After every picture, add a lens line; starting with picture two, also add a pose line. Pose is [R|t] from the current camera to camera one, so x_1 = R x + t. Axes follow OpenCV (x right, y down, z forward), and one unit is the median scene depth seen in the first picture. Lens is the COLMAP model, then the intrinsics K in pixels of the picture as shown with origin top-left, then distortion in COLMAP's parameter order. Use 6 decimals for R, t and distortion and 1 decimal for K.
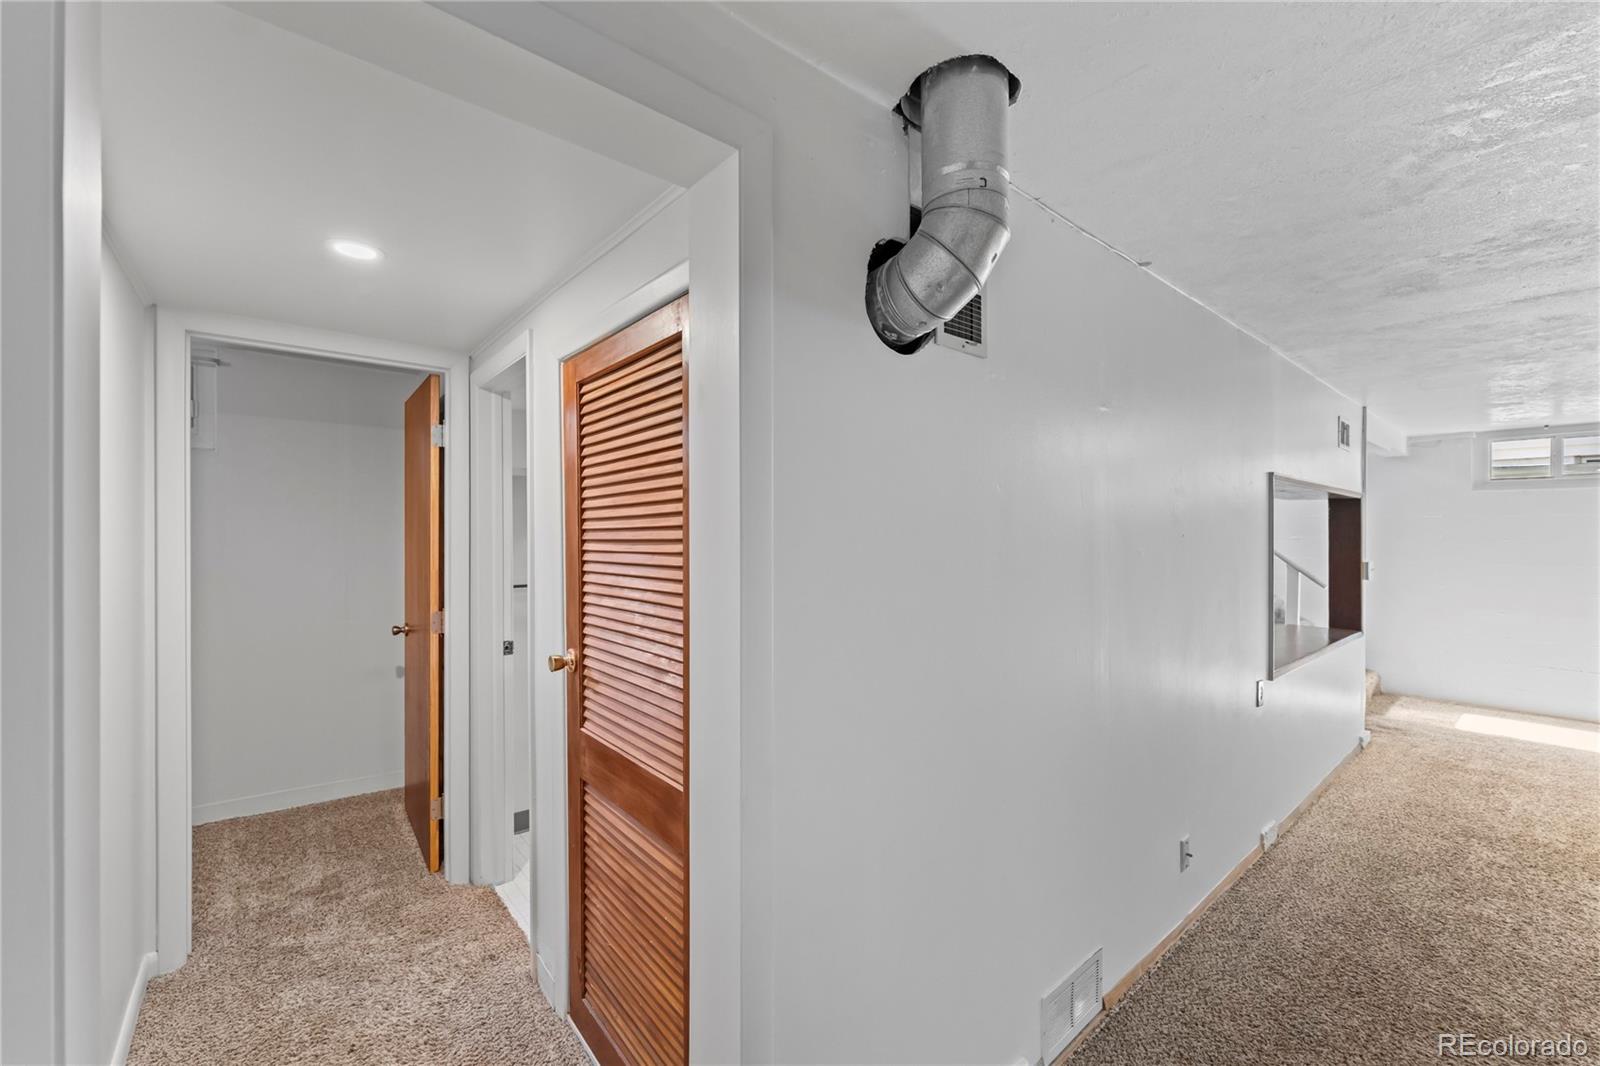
lens RADIAL K [[647.6, 0, 803.7], [0, 647.6, 534.6], [0, 0, 1]] dist [-0.003223, 0.000066]
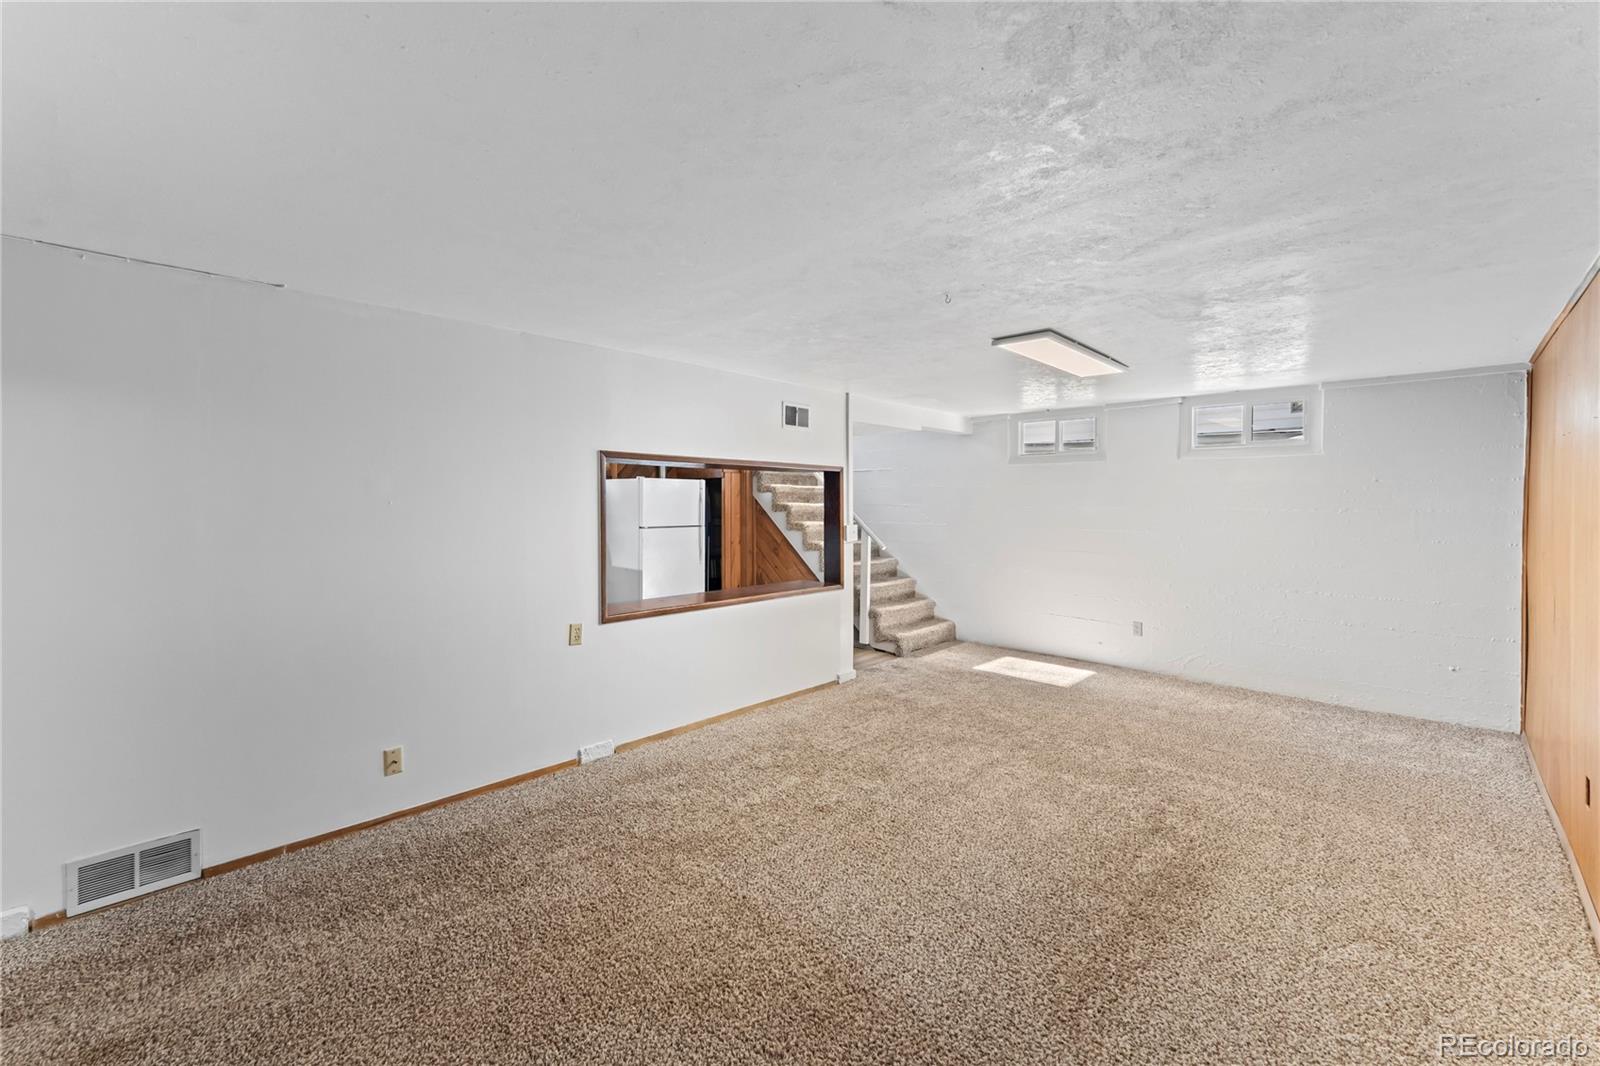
lens RADIAL K [[647.6, 0, 796.8], [0, 647.6, 518.0], [0, 0, 1]] dist [-0.003223, 0.000066]
pose [[0.994754, -0.002705, 0.102262, 0.662358], [0.000250, 0.999712, 0.024012, -0.000021], [-0.102298, -0.023860, 0.994468, -0.158959]]
